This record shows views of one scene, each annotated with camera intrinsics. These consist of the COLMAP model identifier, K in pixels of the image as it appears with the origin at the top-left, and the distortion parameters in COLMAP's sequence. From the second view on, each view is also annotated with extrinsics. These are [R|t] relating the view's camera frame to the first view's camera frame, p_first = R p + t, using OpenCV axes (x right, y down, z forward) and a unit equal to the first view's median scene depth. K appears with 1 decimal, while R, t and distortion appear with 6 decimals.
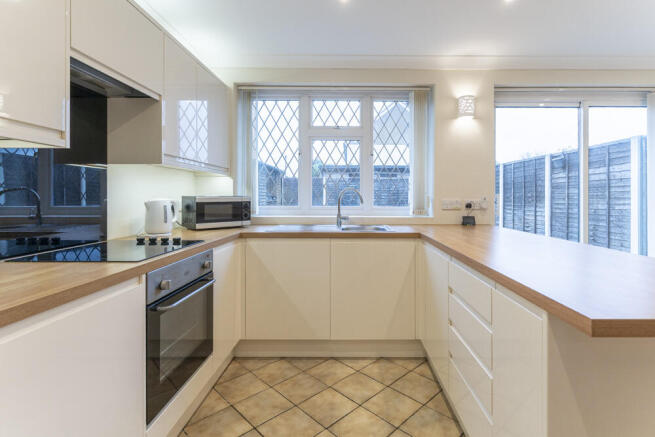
lens RADIAL K [[317.7, 0, 347.1], [0, 317.7, 197.7], [0, 0, 1]] dist [-0.000111, -0.000121]
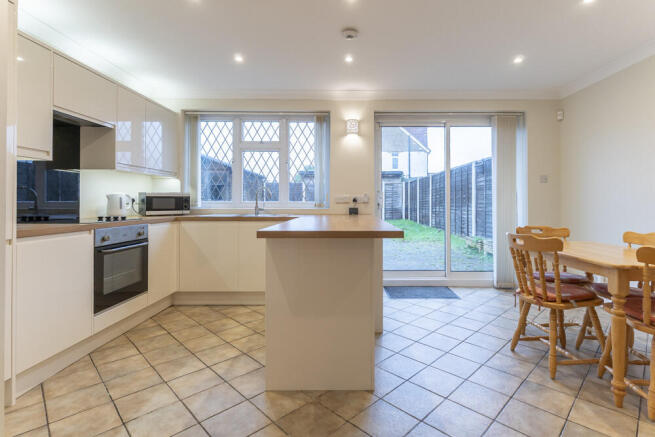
lens RADIAL K [[316.2, 0, 345.9], [0, 316.2, 200.6], [0, 0, 1]] dist [-0.000885, -0.000073]
pose [[0.999994, -0.001176, 0.003146, 0.340943], [0.001205, 0.999956, -0.009322, 0.039492], [-0.003135, 0.009326, 0.999952, -0.345305]]
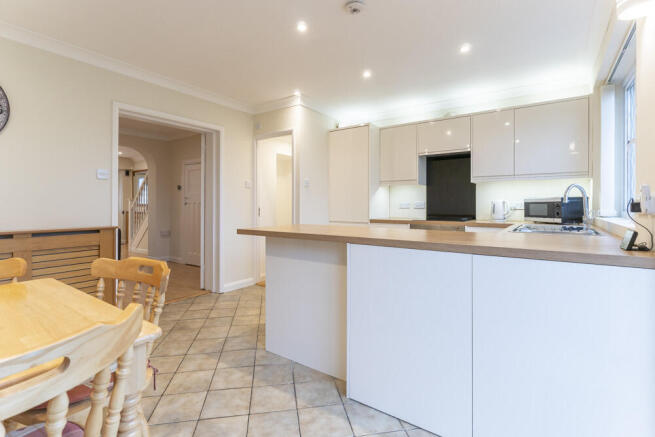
lens RADIAL K [[318.4, 0, 324.7], [0, 318.4, 200.9], [0, 0, 1]] dist [0.000465, 0.000162]
pose [[-0.583124, -0.011666, -0.812299, 0.994779], [-0.006202, 0.999932, -0.009908, 0.023054], [0.812359, -0.000739, -0.583157, 0.904905]]
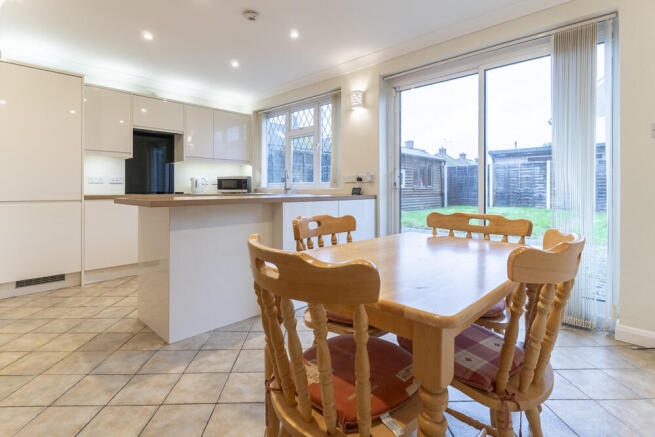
lens RADIAL K [[319.8, 0, 325.7], [0, 319.8, 187.9], [0, 0, 1]] dist [-0.000767, -0.000084]
pose [[0.725592, -0.002079, -0.688122, 1.138579], [-0.003350, 0.999973, -0.006554, 0.066906], [0.688117, 0.007061, 0.725565, 0.011377]]
